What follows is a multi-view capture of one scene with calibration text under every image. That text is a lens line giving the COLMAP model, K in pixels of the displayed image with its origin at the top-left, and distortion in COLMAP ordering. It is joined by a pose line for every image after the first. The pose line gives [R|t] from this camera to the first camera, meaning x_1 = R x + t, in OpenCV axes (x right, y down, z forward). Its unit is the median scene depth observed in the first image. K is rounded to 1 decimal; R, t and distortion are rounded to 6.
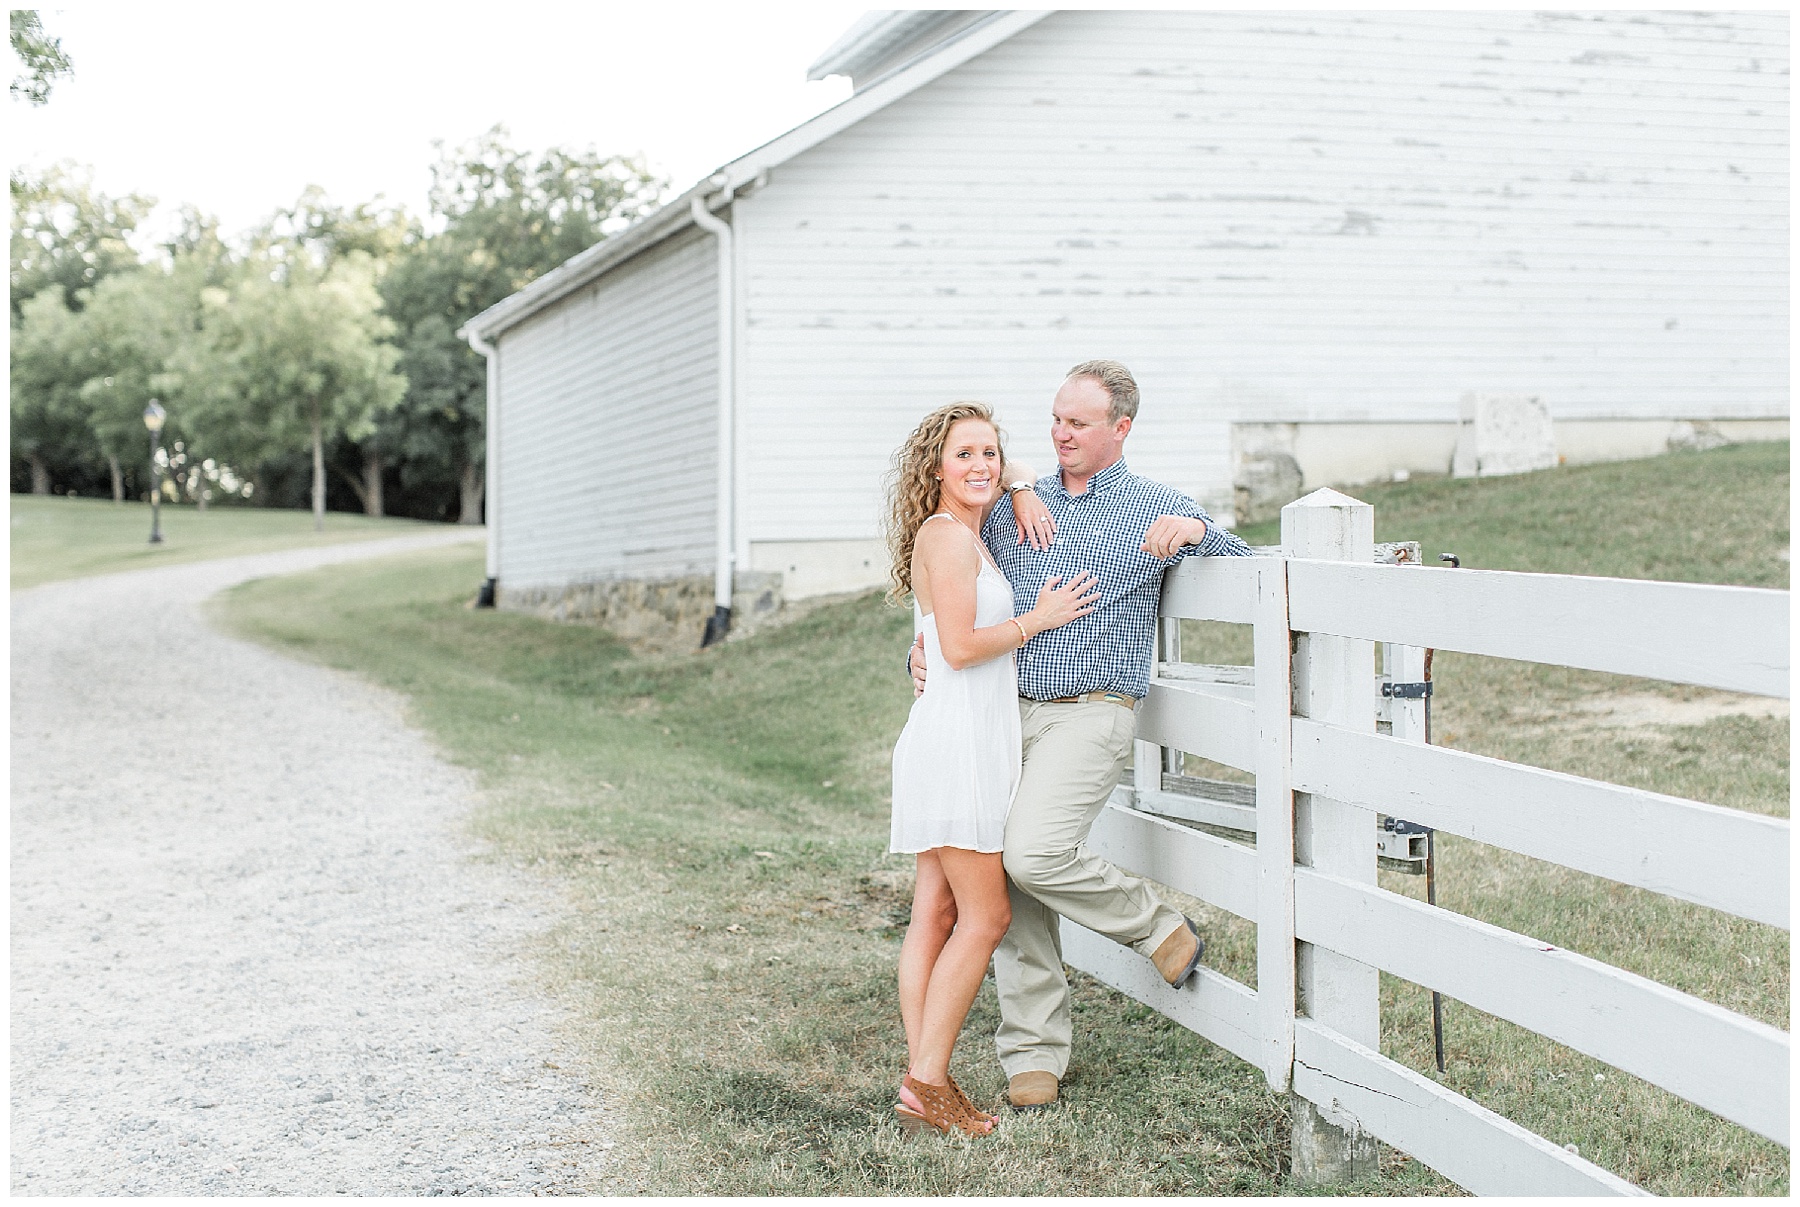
lens RADIAL K [[2636.9, 0, 899.6], [0, 2636.9, 576.3], [0, 0, 1]] dist [0.049173, -0.012120]
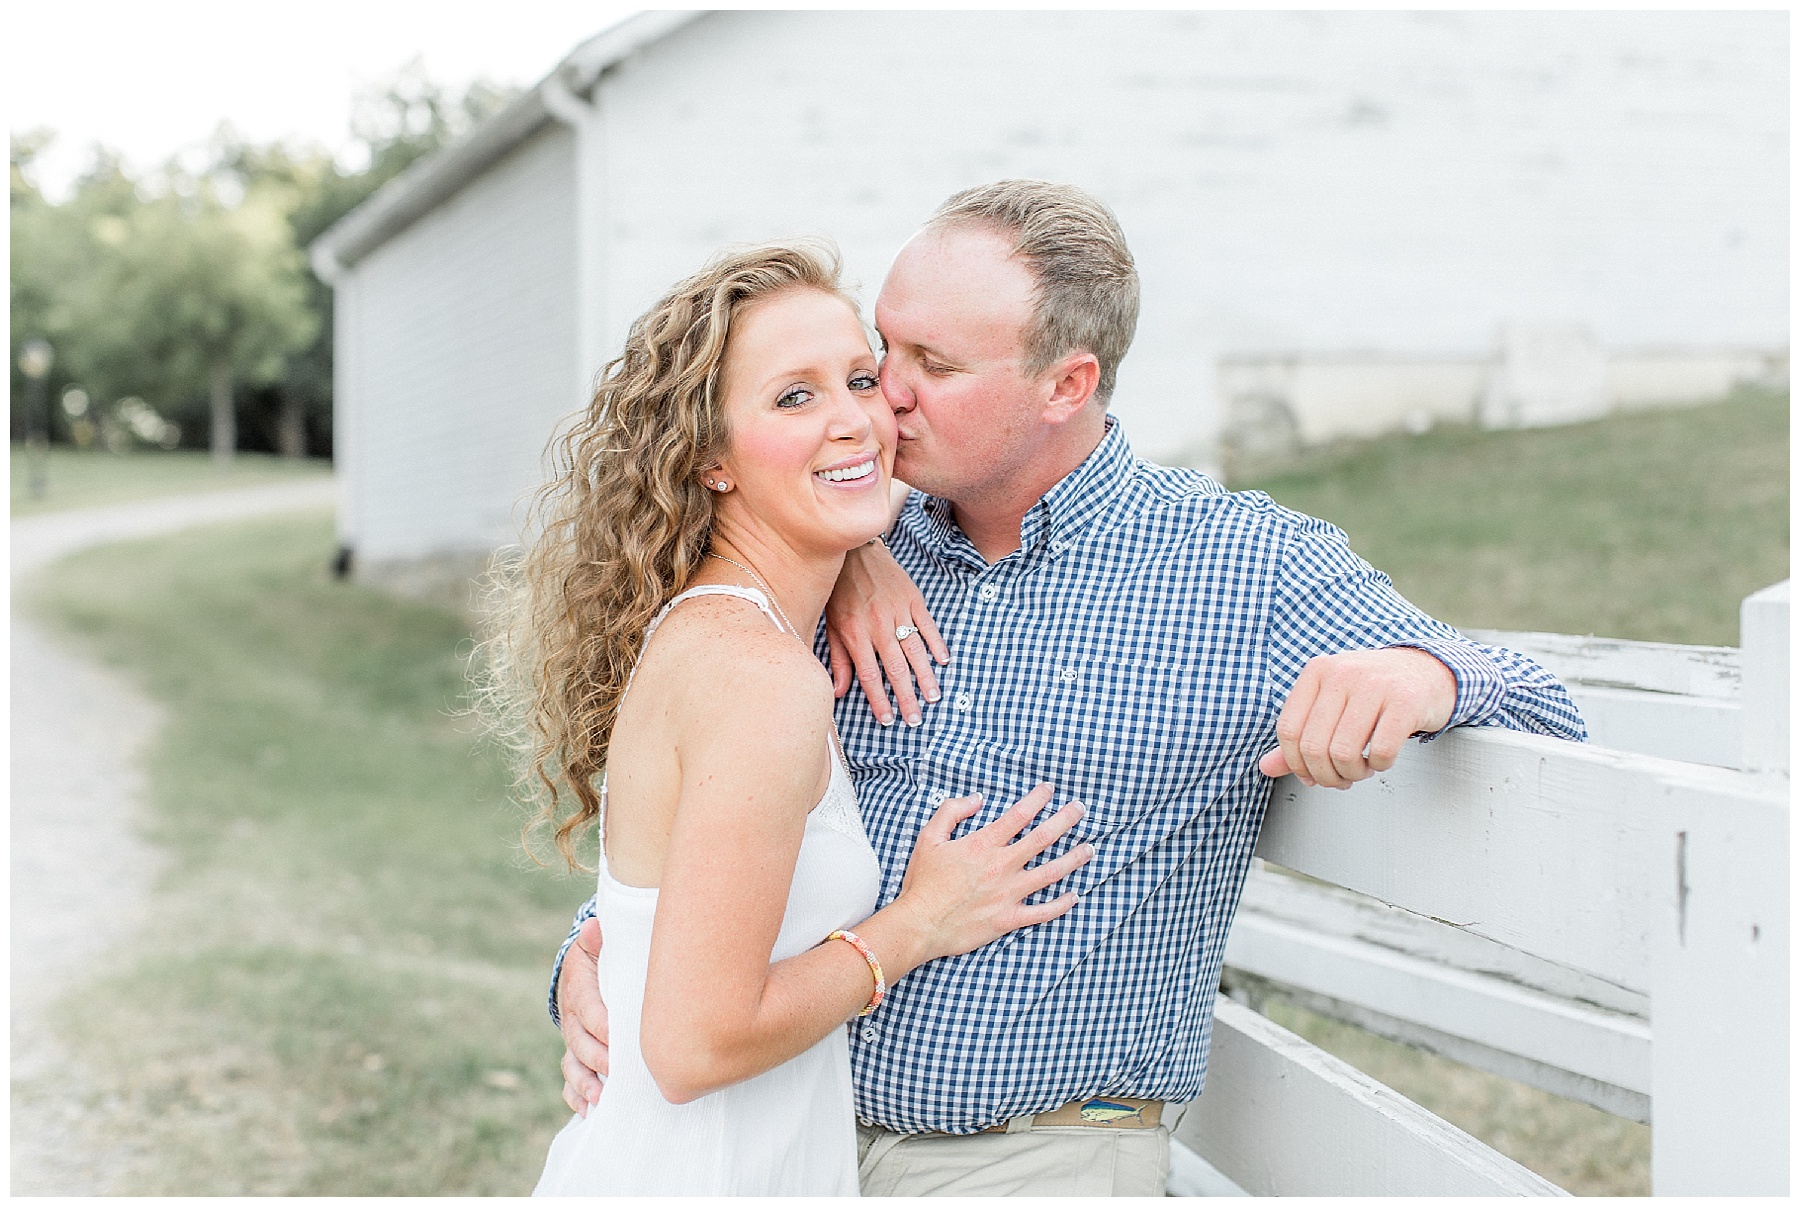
lens RADIAL K [[2636.9, 0, 899.6], [0, 2636.9, 576.3], [0, 0, 1]] dist [0.049173, -0.012120]
pose [[0.999800, -0.006739, 0.018845, 0.010066], [0.006297, 0.999707, 0.023392, -0.008536], [-0.018997, -0.023268, 0.999549, 0.149512]]
